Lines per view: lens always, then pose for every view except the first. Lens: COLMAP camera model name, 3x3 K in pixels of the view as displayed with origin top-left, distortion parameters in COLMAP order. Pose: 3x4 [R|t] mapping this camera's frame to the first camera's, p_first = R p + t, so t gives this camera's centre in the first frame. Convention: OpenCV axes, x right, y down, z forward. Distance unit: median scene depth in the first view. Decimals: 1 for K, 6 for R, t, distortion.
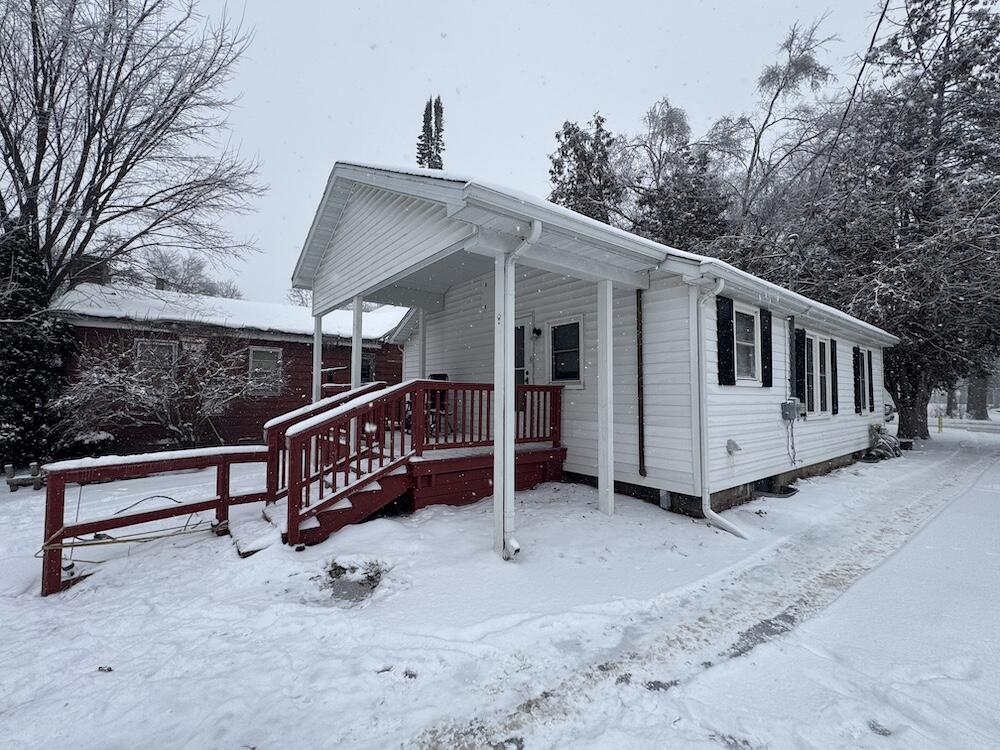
lens RADIAL K [[435.3, 0, 497.0], [0, 435.3, 376.6], [0, 0, 1]] dist [0.000231, -0.000702]
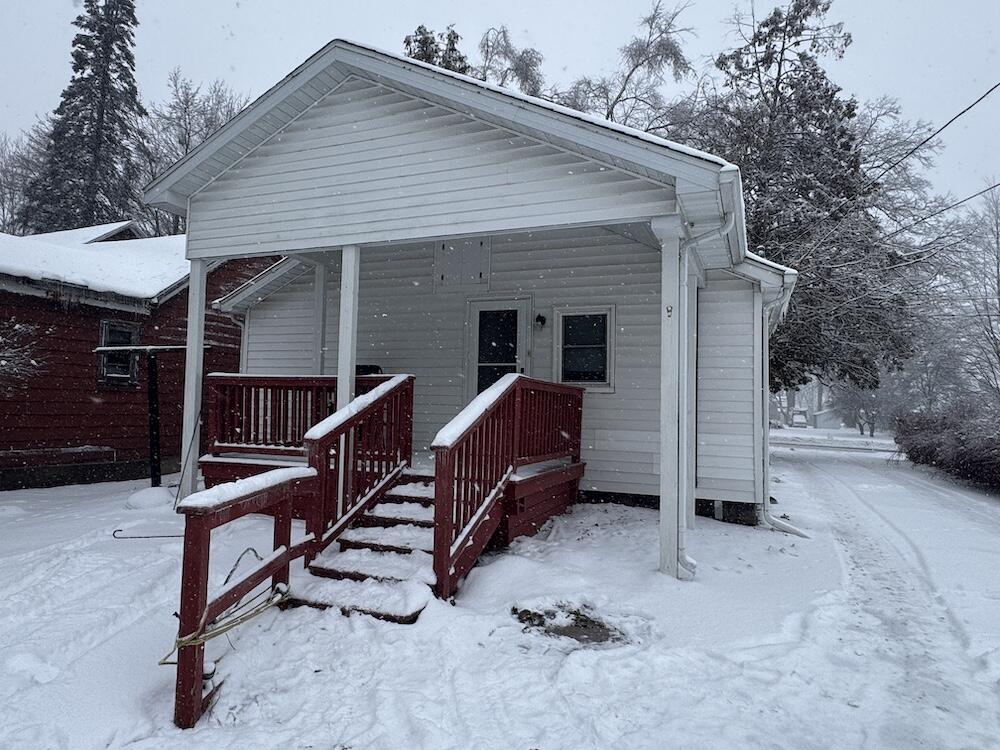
lens RADIAL K [[627.7, 0, 497.2], [0, 627.7, 378.9], [0, 0, 1]] dist [-0.001548, -0.000036]
pose [[0.862517, 0.038713, 0.504545, -0.646131], [-0.041251, 0.999130, -0.006144, 0.018810], [-0.504344, -0.015514, 0.863364, 0.049242]]
